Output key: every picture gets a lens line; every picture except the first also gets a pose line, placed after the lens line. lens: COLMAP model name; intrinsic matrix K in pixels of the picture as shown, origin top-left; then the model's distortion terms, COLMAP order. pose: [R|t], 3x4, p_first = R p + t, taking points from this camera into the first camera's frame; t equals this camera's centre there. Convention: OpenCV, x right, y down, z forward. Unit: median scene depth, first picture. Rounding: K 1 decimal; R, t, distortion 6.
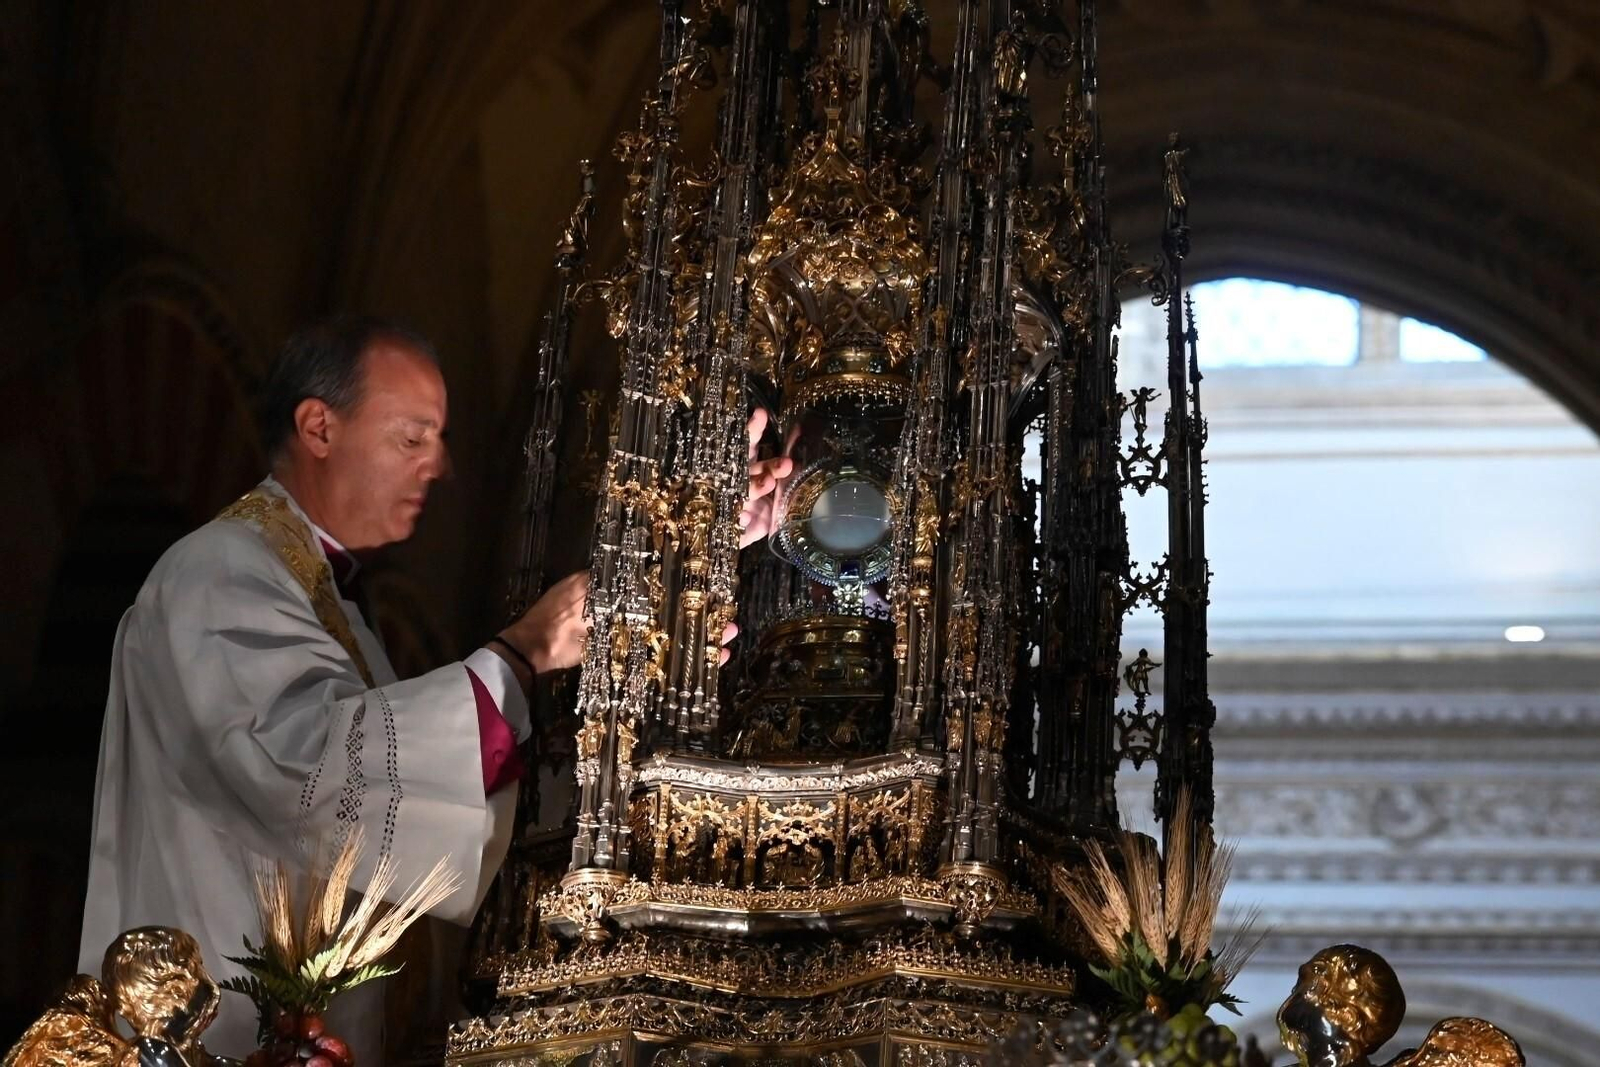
lens RADIAL K [[4414.2, 0, 776.0], [0, 4414.2, 538.3], [0, 0, 1]] dist [0.233702, 0.786297]
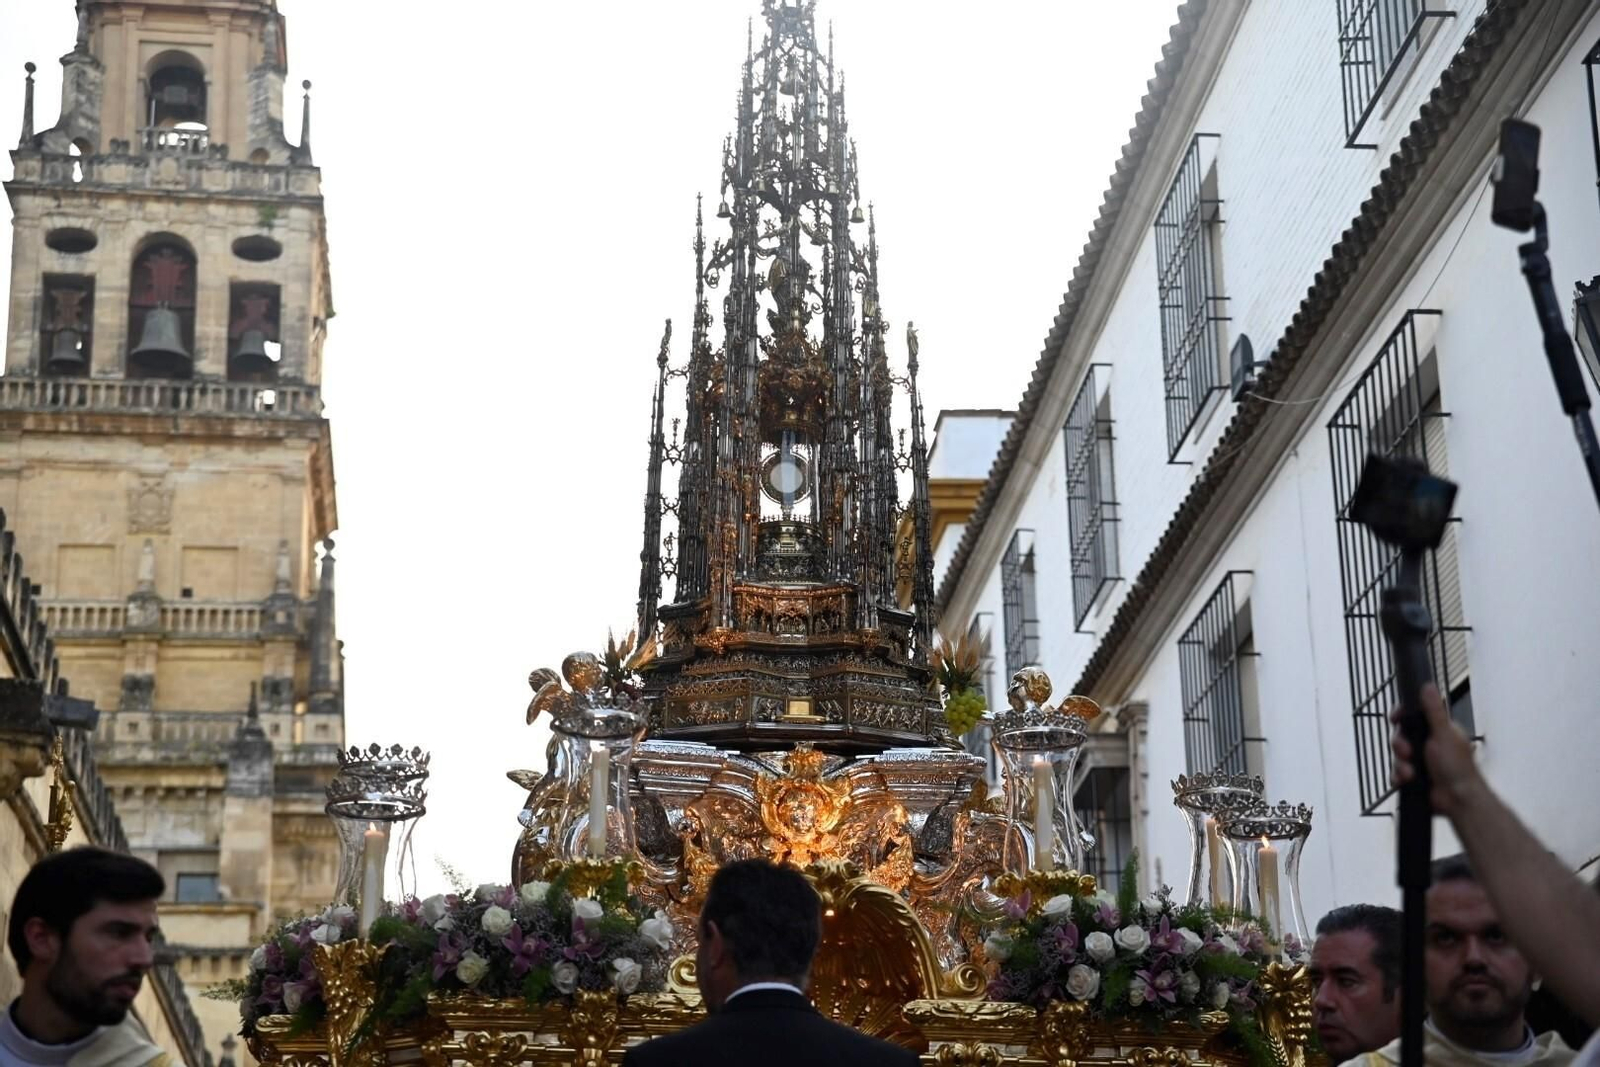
lens RADIAL K [[2913.6, 0, 800.0], [0, 2913.6, 533.5], [0, 0, 1]] dist [0.243472, 0.125003]
pose [[0.974358, 0.018483, 0.224244, -0.365541], [-0.039653, 0.995127, 0.090275, -0.128221], [-0.221482, -0.096852, 0.970343, -0.616189]]
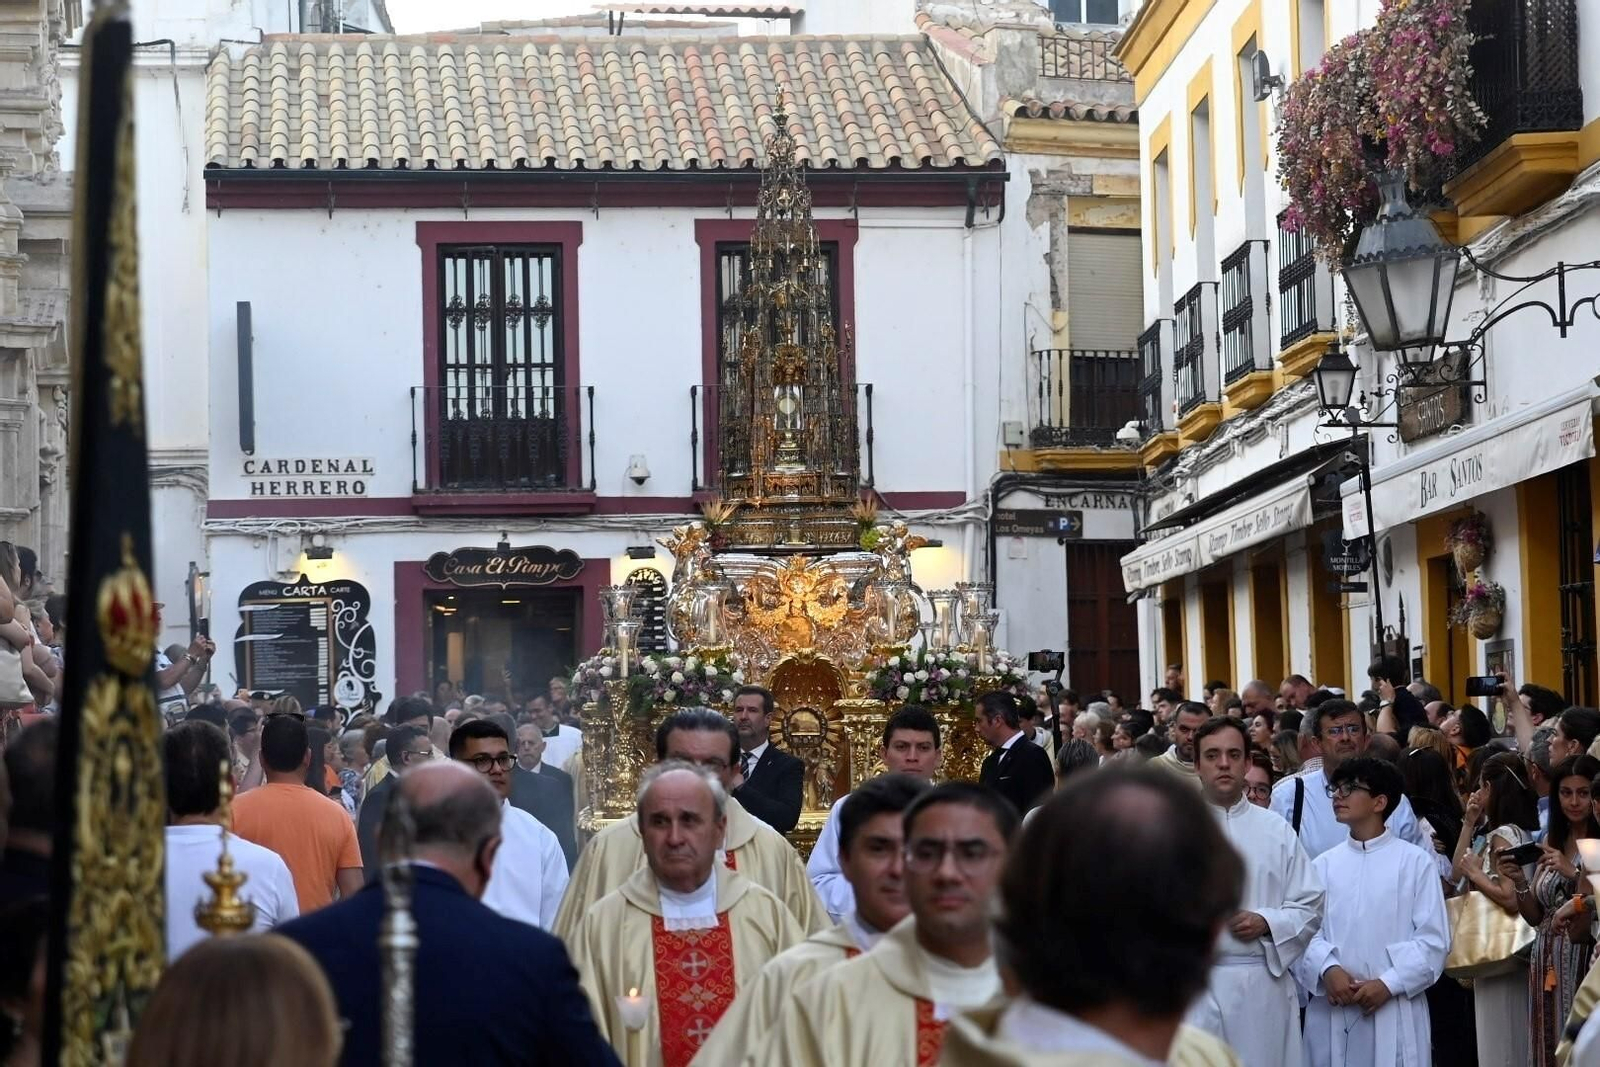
lens RADIAL K [[4034.3, 0, 800.0], [0, 4034.3, 533.5], [0, 0, 1]] dist [0.294183, 0.078138]
pose [[0.977302, -0.062339, 0.202470, -0.985715], [-0.012183, 0.937606, 0.347487, -1.585079], [-0.211499, -0.342066, 0.915565, -3.533077]]
